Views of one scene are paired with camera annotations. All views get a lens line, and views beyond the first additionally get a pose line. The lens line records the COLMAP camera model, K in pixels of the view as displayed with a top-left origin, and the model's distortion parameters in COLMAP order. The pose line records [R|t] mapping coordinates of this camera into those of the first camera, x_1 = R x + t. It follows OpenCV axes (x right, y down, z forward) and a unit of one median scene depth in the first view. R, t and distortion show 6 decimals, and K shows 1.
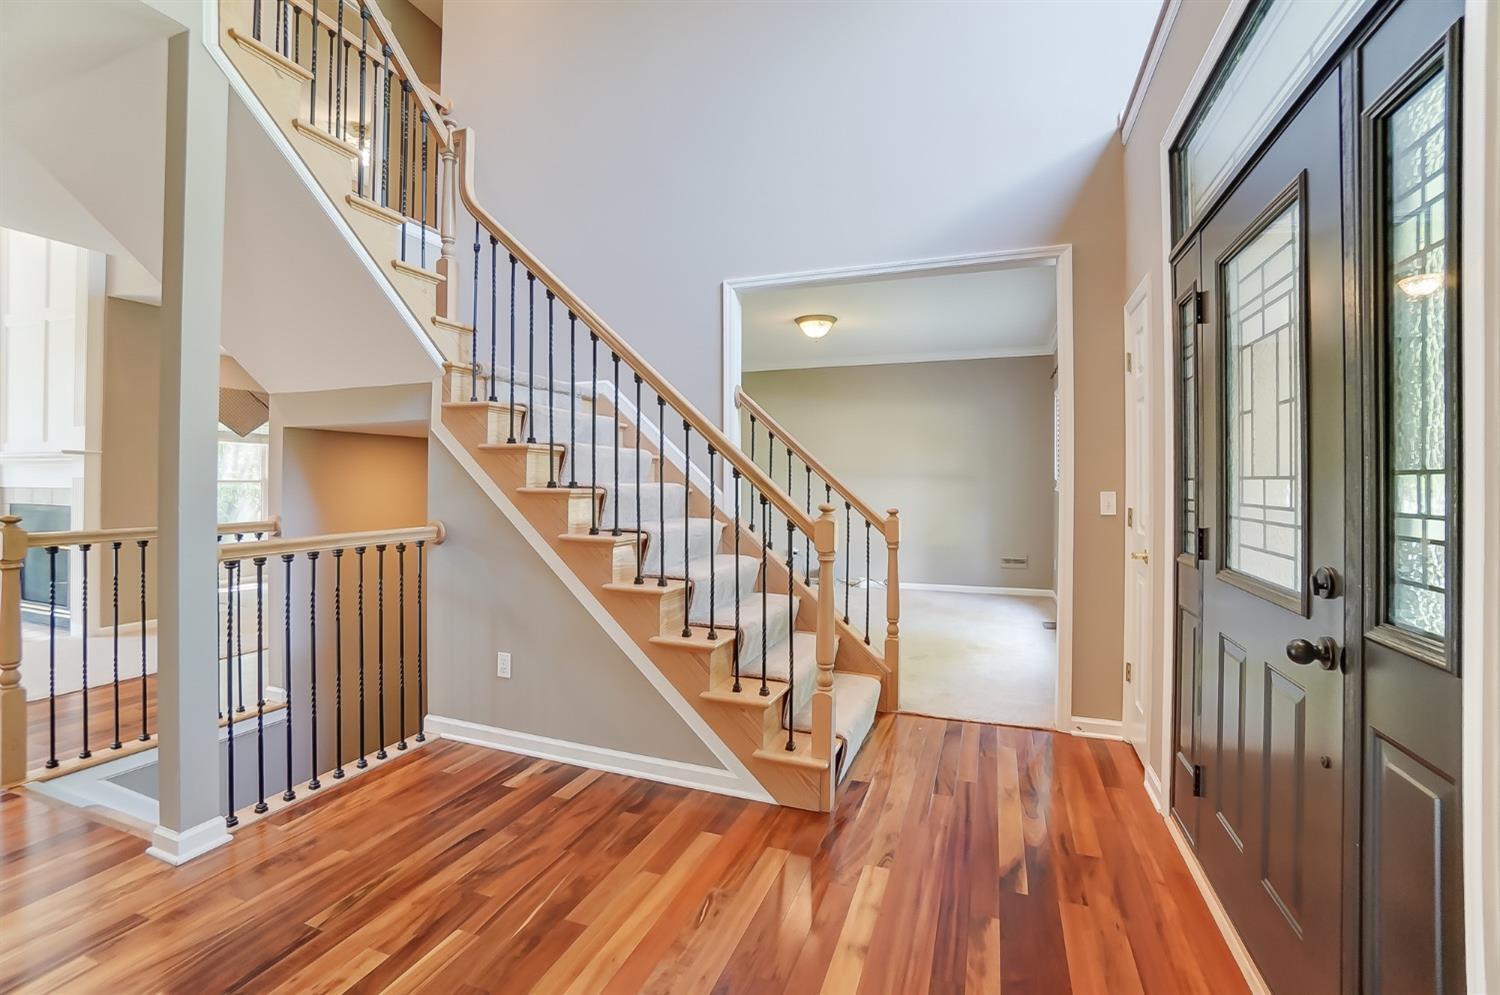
lens RADIAL K [[671.7, 0, 712.9], [0, 671.7, 482.2], [0, 0, 1]] dist [-0.052955, 0.017632]
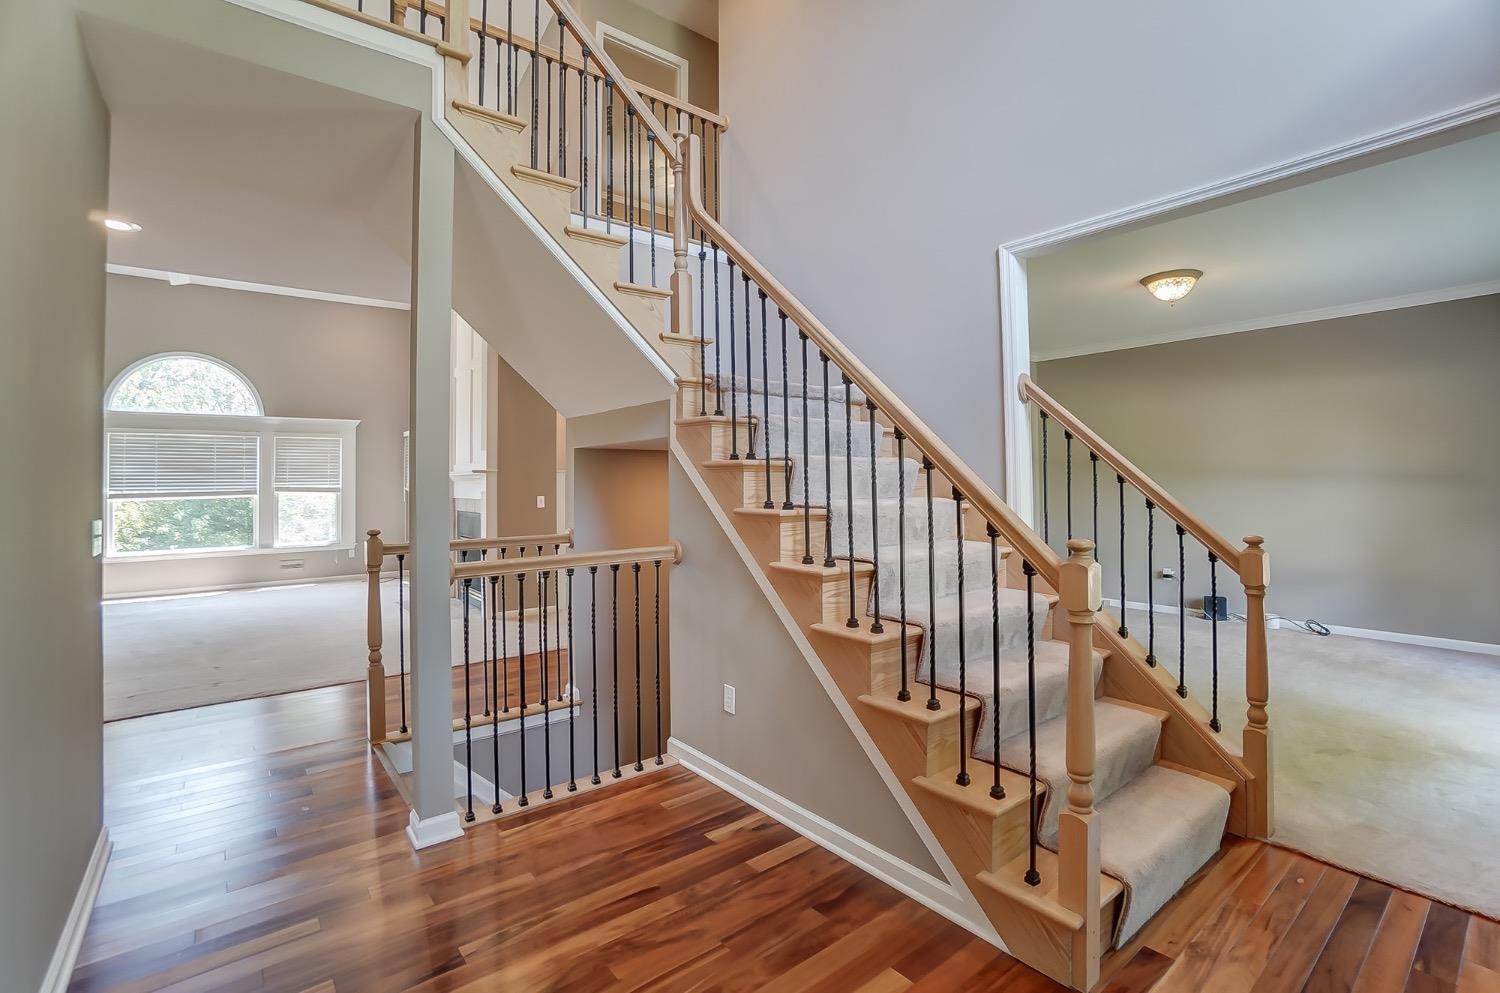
lens RADIAL K [[671.7, 0, 752.8], [0, 671.7, 469.8], [0, 0, 1]] dist [-0.052955, 0.017632]
pose [[0.873380, -0.022295, -0.486529, 0.175735], [0.013981, 0.999688, -0.020712, -0.024846], [0.486839, 0.011287, 0.873419, 0.202684]]
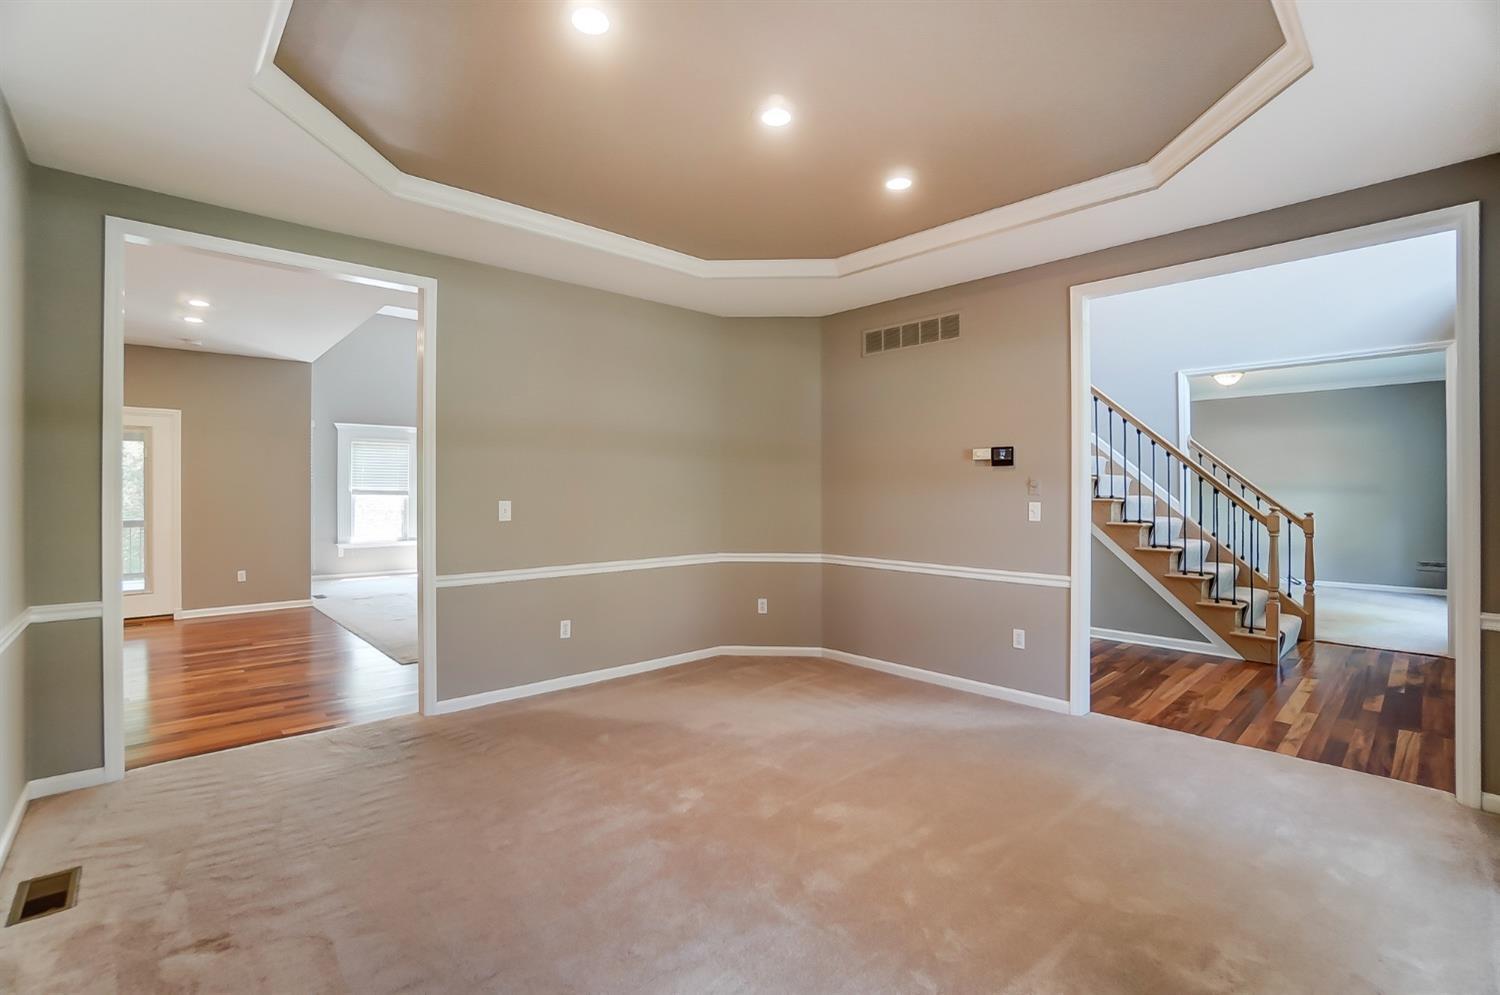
lens RADIAL K [[671.7, 0, 730.2], [0, 671.7, 489.6], [0, 0, 1]] dist [-0.052955, 0.017632]
pose [[0.907235, -0.004351, -0.420602, -0.384992], [0.000075, 0.999948, -0.010183, 0.002625], [0.420625, 0.009207, 0.907188, -1.151736]]
